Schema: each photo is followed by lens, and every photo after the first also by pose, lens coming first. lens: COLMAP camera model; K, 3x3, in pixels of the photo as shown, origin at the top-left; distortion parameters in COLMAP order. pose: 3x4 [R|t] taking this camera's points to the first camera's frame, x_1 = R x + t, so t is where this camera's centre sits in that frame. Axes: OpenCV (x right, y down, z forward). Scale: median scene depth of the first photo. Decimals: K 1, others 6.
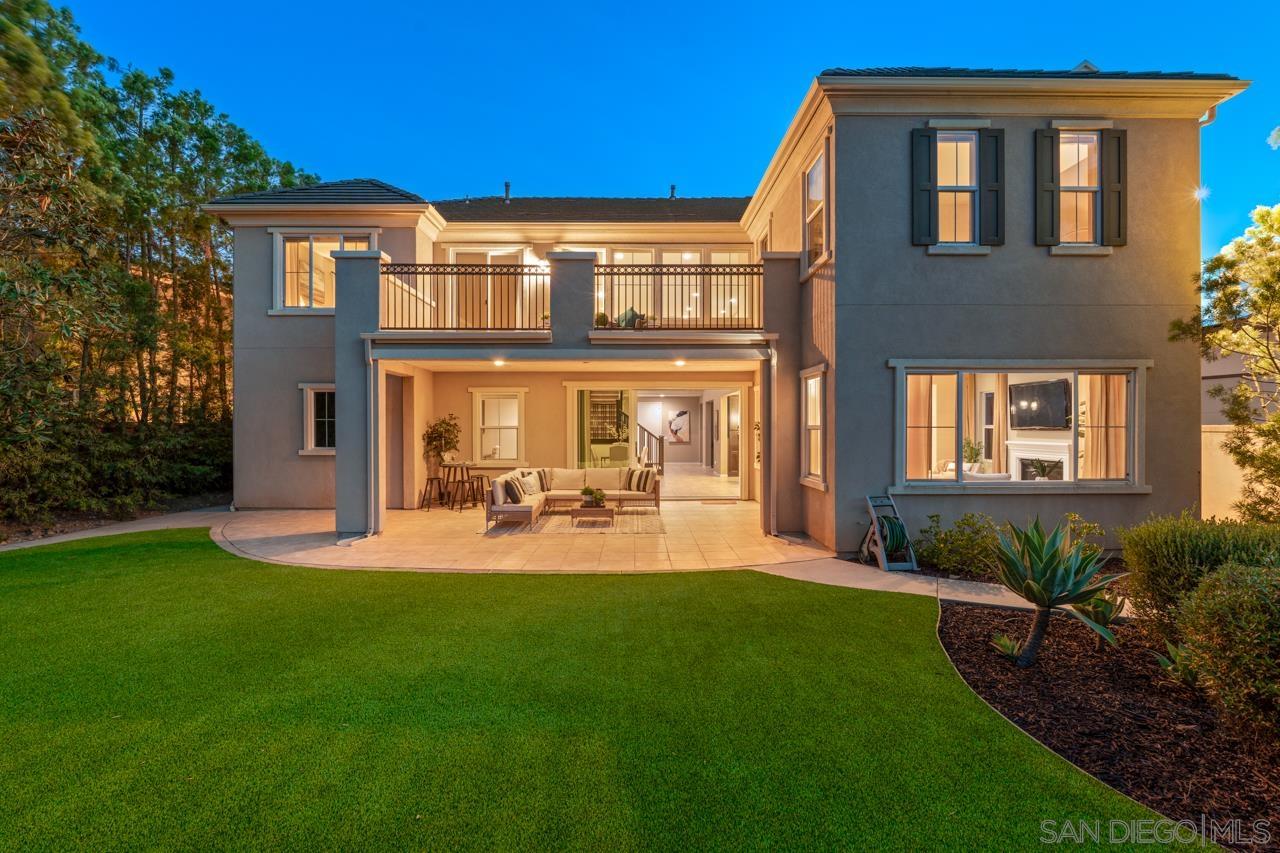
lens RADIAL K [[555.9, 0, 642.7], [0, 555.9, 428.8], [0, 0, 1]] dist [-0.002415, 0.000048]
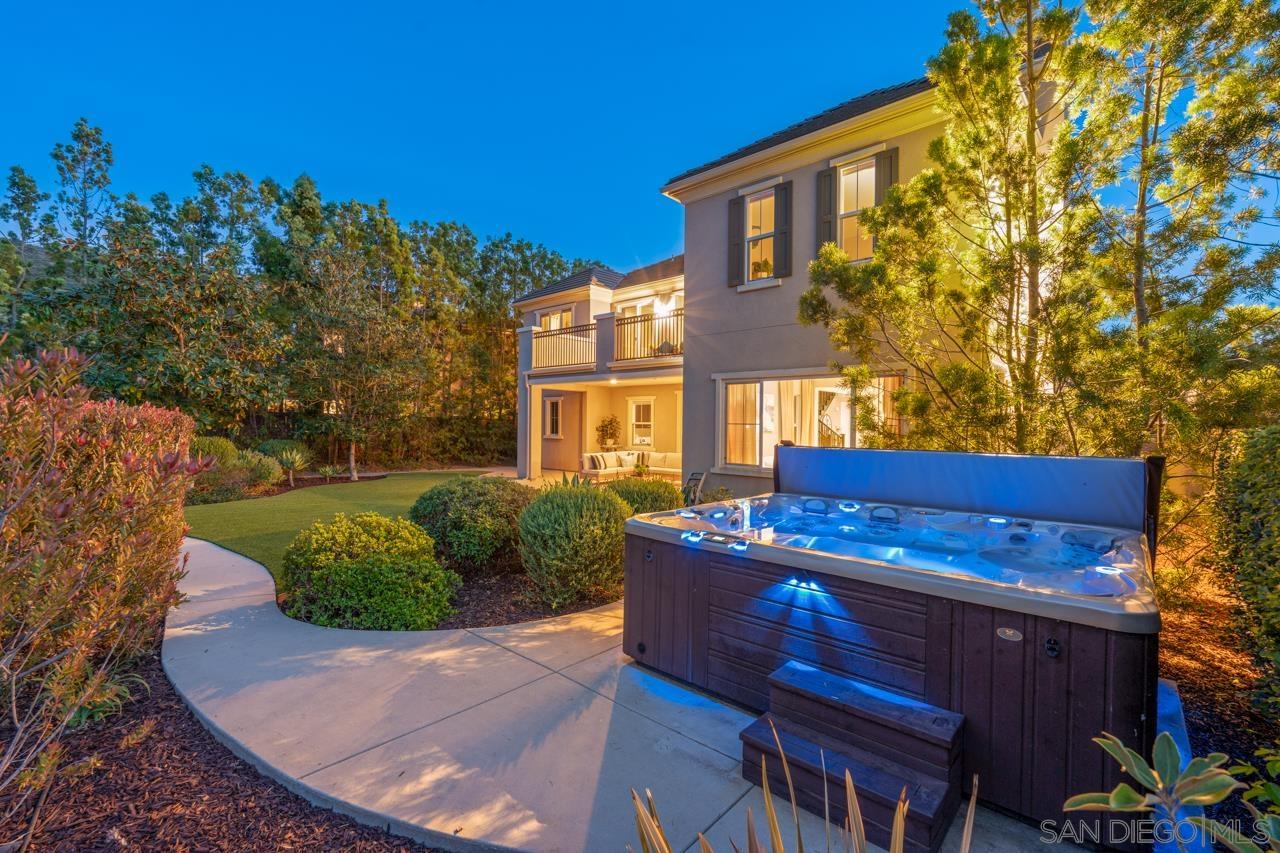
lens RADIAL K [[555.9, 0, 642.7], [0, 555.9, 425.5], [0, 0, 1]] dist [-0.002415, 0.000048]
pose [[0.729823, 0.012120, -0.683529, 1.067930], [-0.014839, 0.999888, 0.001885, -0.000587], [0.683475, 0.008768, 0.729921, -0.091004]]
